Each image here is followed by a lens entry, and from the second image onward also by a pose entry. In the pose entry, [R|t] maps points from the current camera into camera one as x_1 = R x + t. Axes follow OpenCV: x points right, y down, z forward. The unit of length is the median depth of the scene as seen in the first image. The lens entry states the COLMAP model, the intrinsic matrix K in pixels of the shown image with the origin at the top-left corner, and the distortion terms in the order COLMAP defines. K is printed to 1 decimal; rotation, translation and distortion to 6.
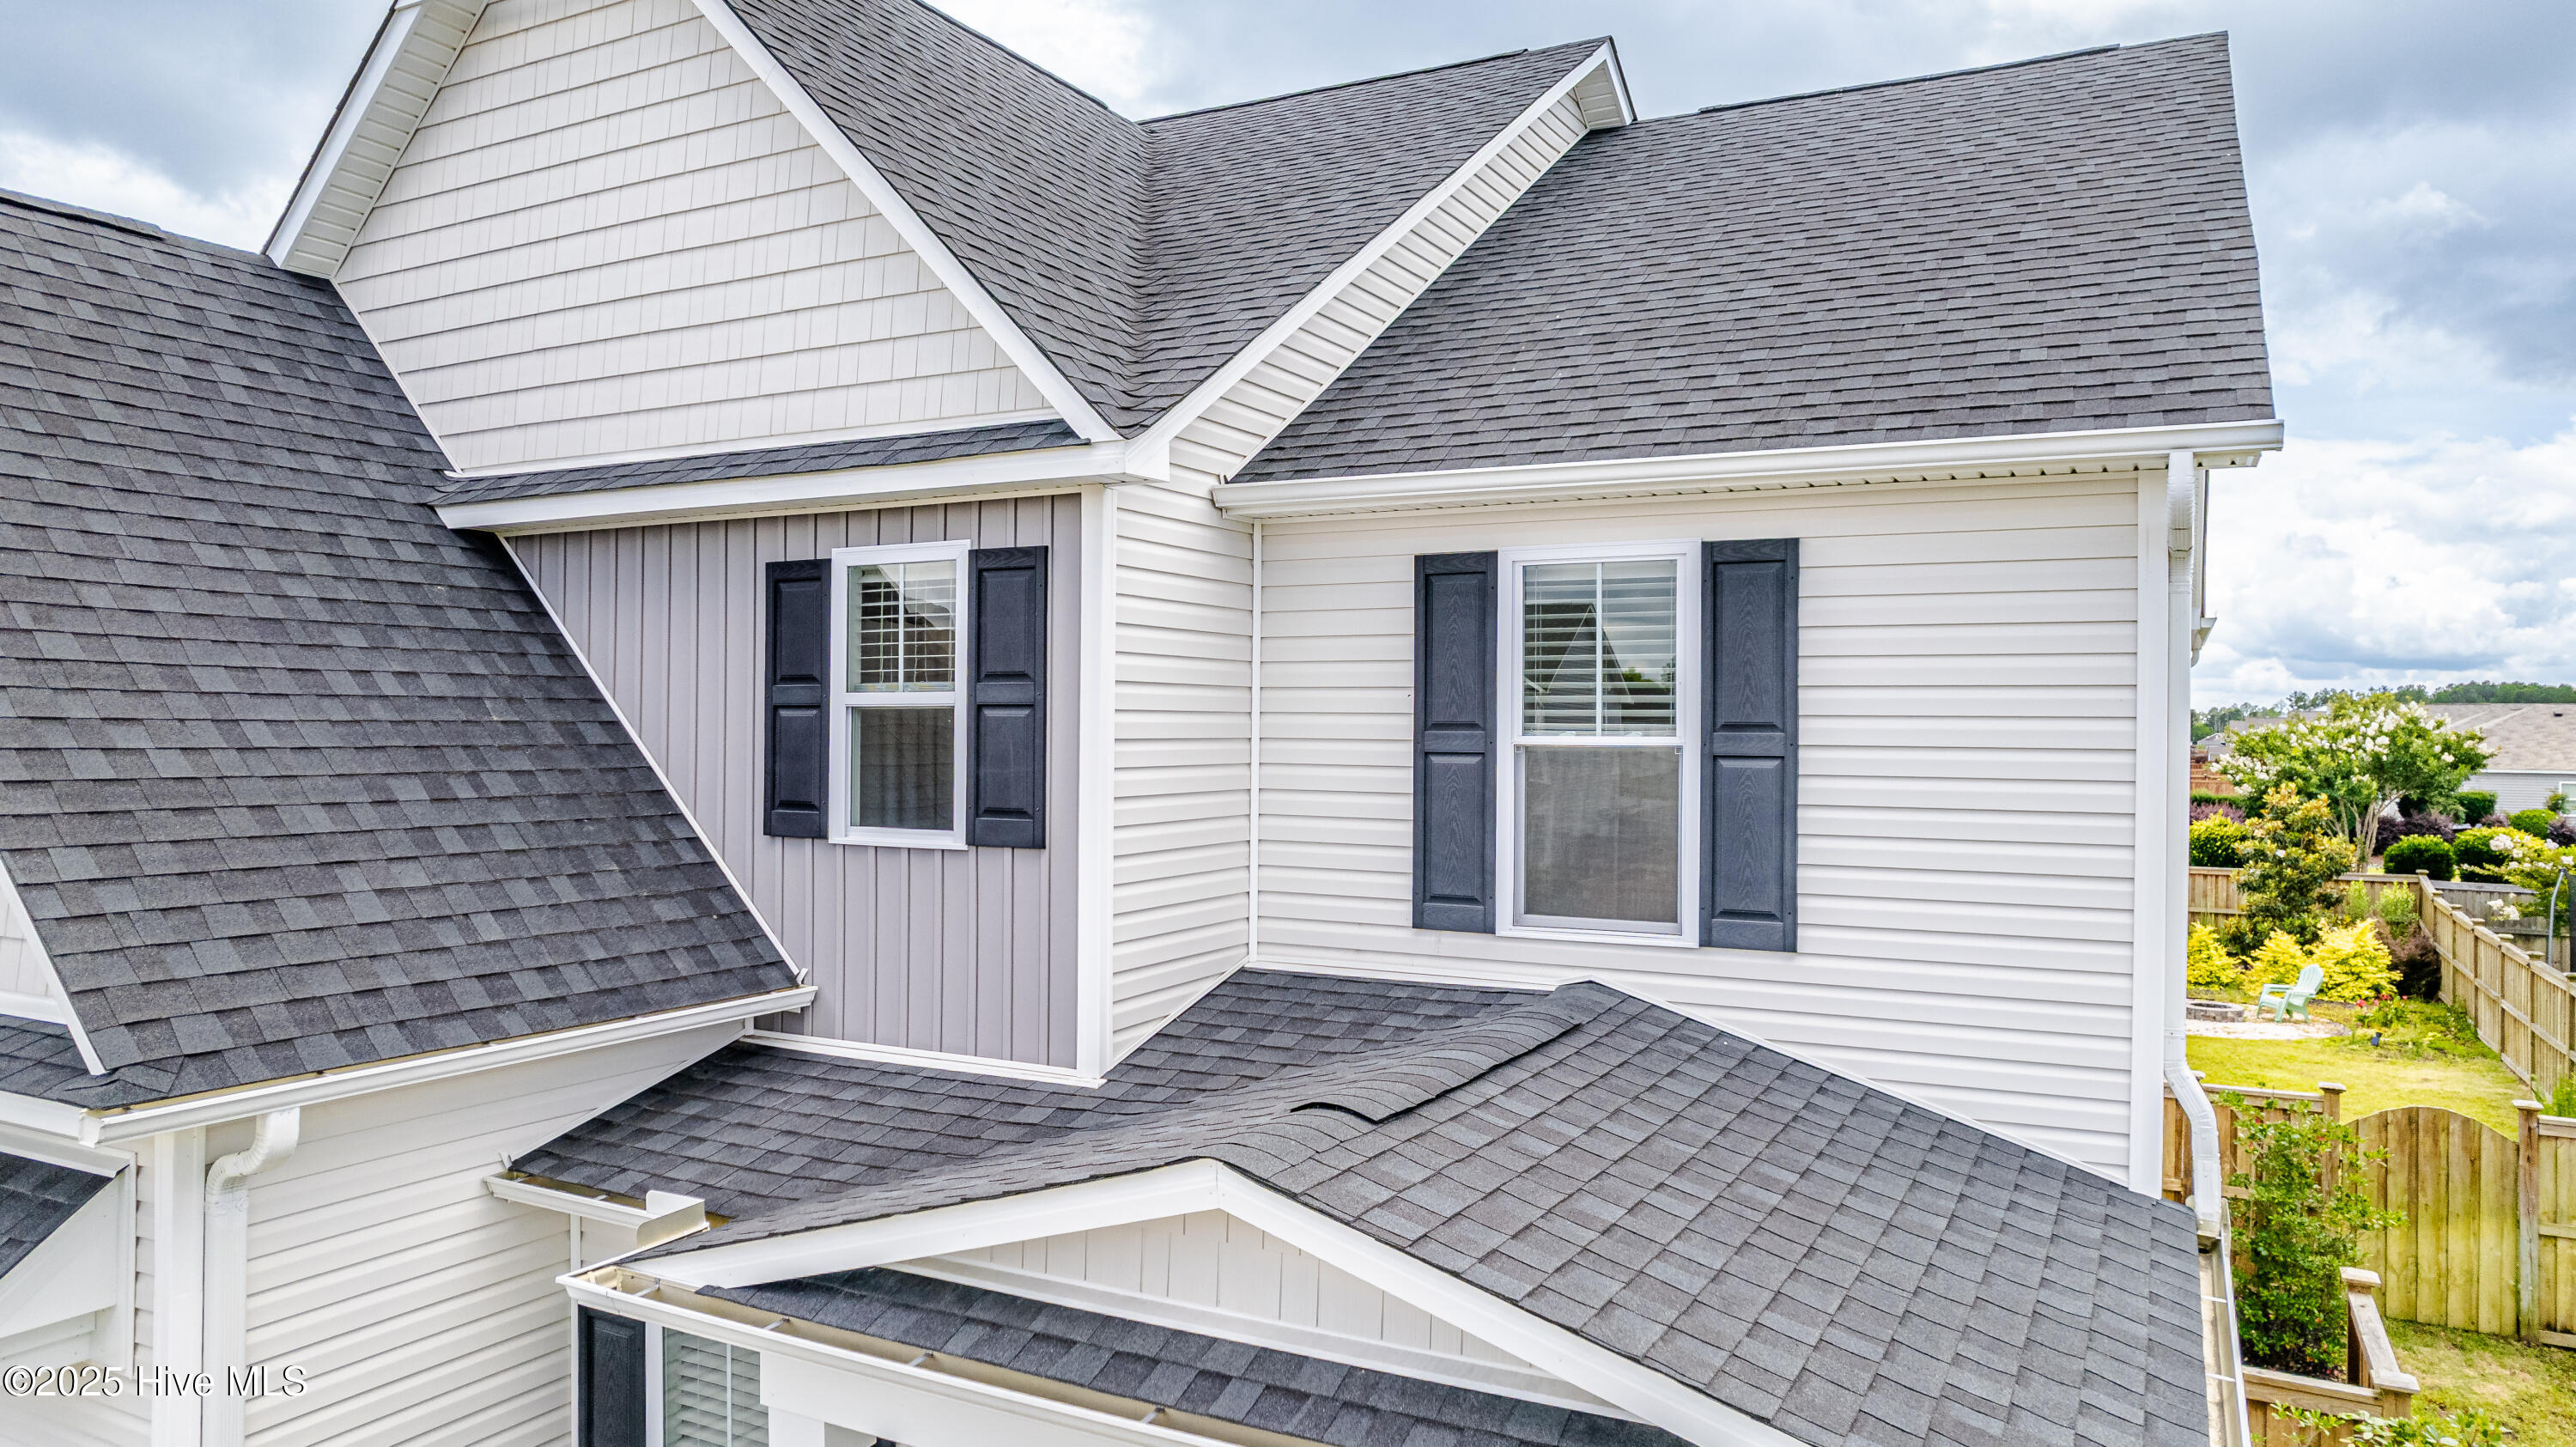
lens RADIAL K [[1690.7, 0, 1288.0], [0, 1690.7, 723.5], [0, 0, 1]] dist [-0.071796, 0.077962]
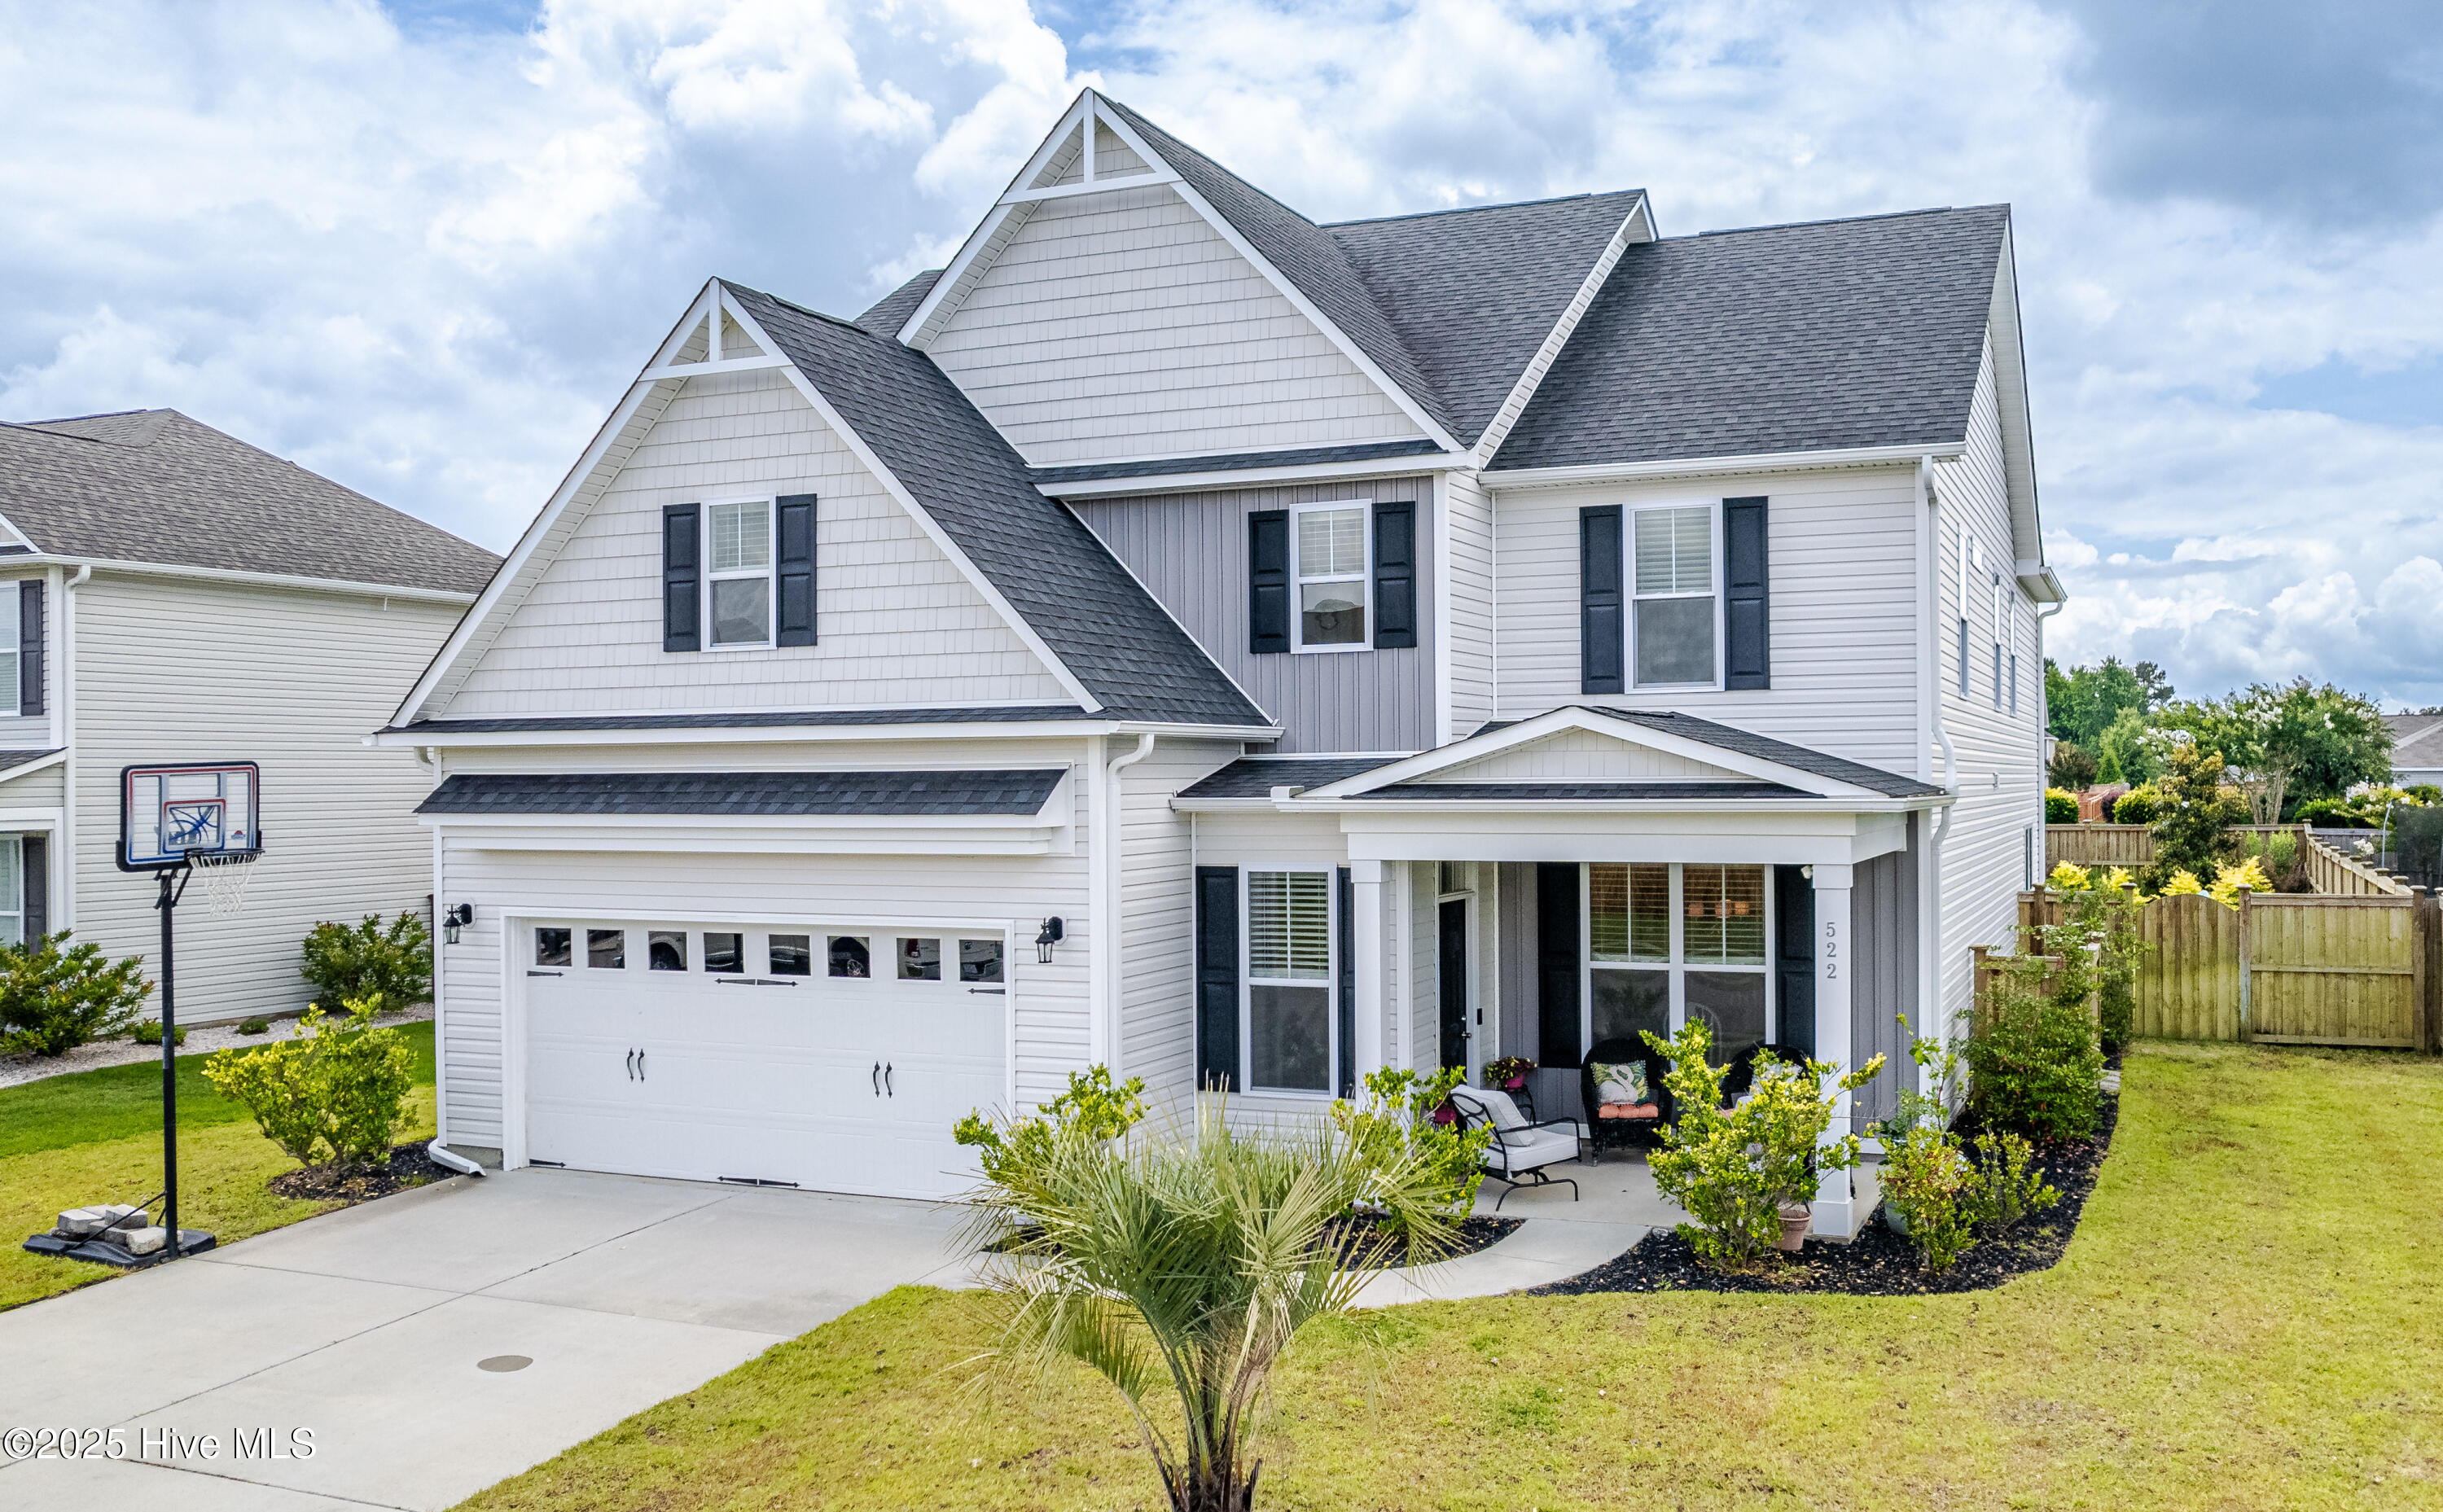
lens RADIAL K [[2035.8, 0, 1388.9], [0, 2035.8, 772.5], [0, 0, 1]] dist [-0.019861, -0.004443]
pose [[0.993337, -0.017527, 0.113907, -0.427249], [0.017629, 0.999845, 0.000107, 0.208993], [-0.113891, 0.001902, 0.993491, -1.361884]]
